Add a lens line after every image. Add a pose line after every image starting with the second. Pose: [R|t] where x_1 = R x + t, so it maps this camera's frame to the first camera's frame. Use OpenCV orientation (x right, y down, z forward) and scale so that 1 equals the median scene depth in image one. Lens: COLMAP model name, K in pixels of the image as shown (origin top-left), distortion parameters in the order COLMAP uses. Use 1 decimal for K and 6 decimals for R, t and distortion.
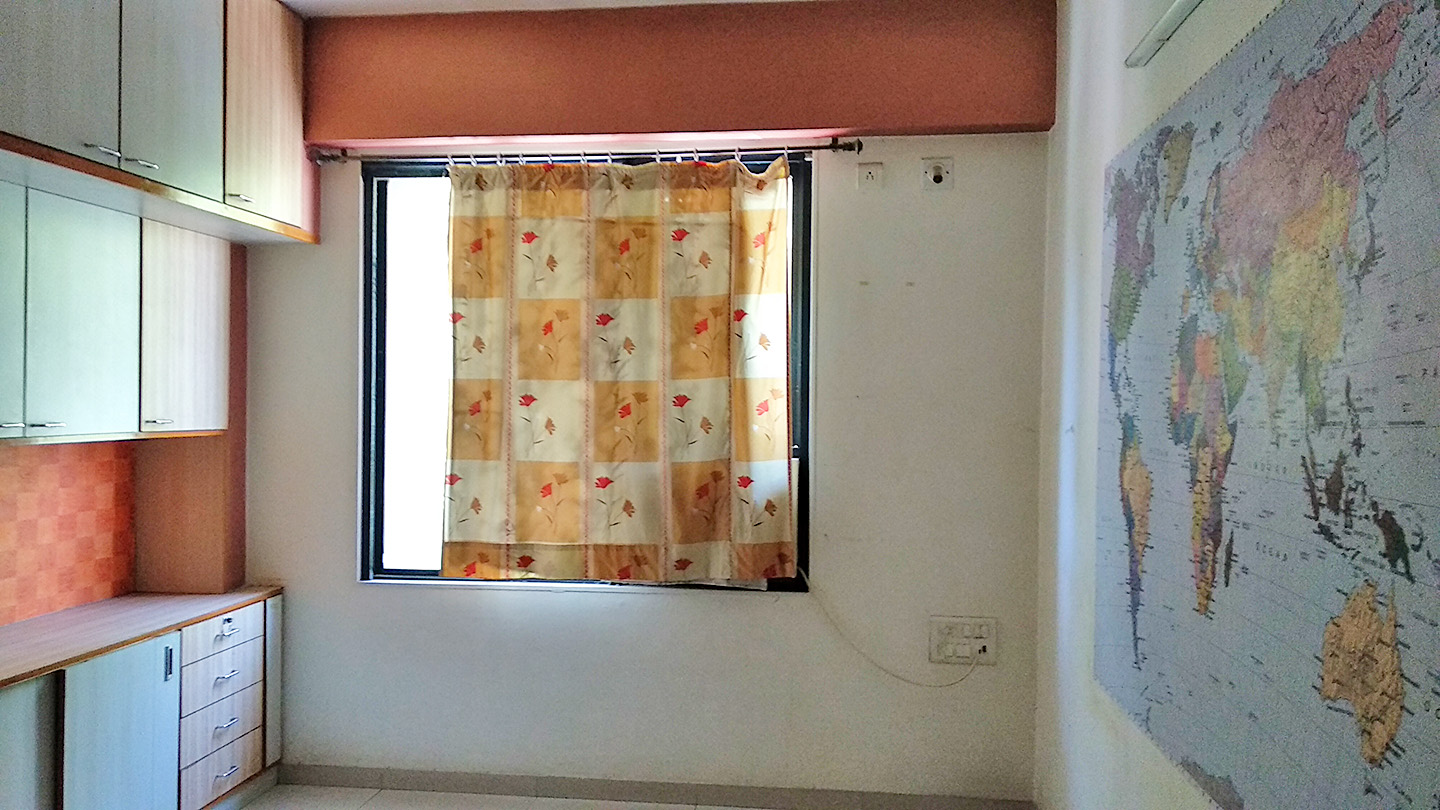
lens RADIAL K [[1085.7, 0, 719.8], [0, 1085.7, 423.9], [0, 0, 1]] dist [0.064077, -0.163072]
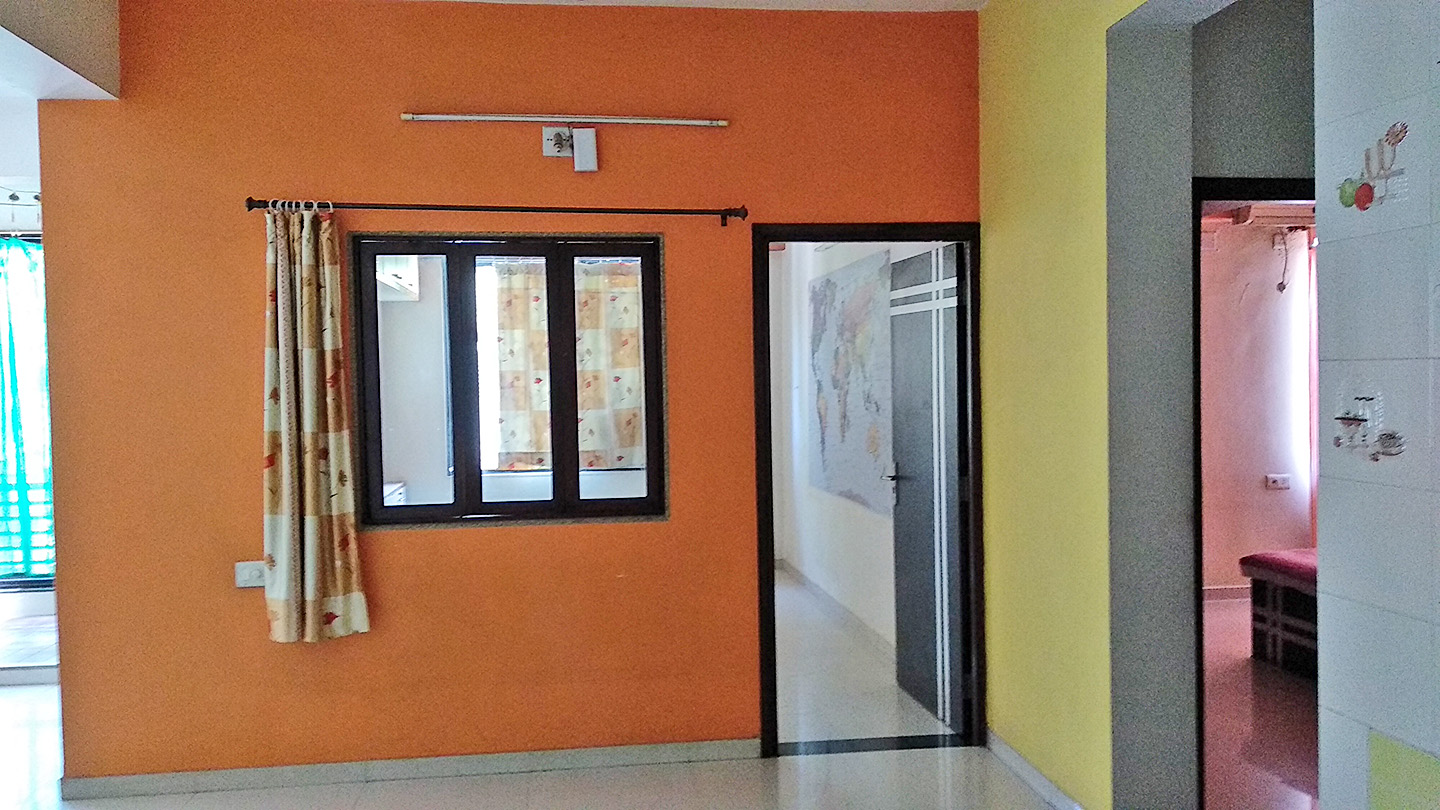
lens RADIAL K [[1138.3, 0, 714.2], [0, 1138.3, 407.7], [0, 0, 1]] dist [0.123956, -0.099521]
pose [[0.967242, -0.029888, 0.252091, -0.400968], [0.028190, 0.999549, 0.010344, 0.015861], [-0.252286, -0.002899, 0.967648, -1.130287]]
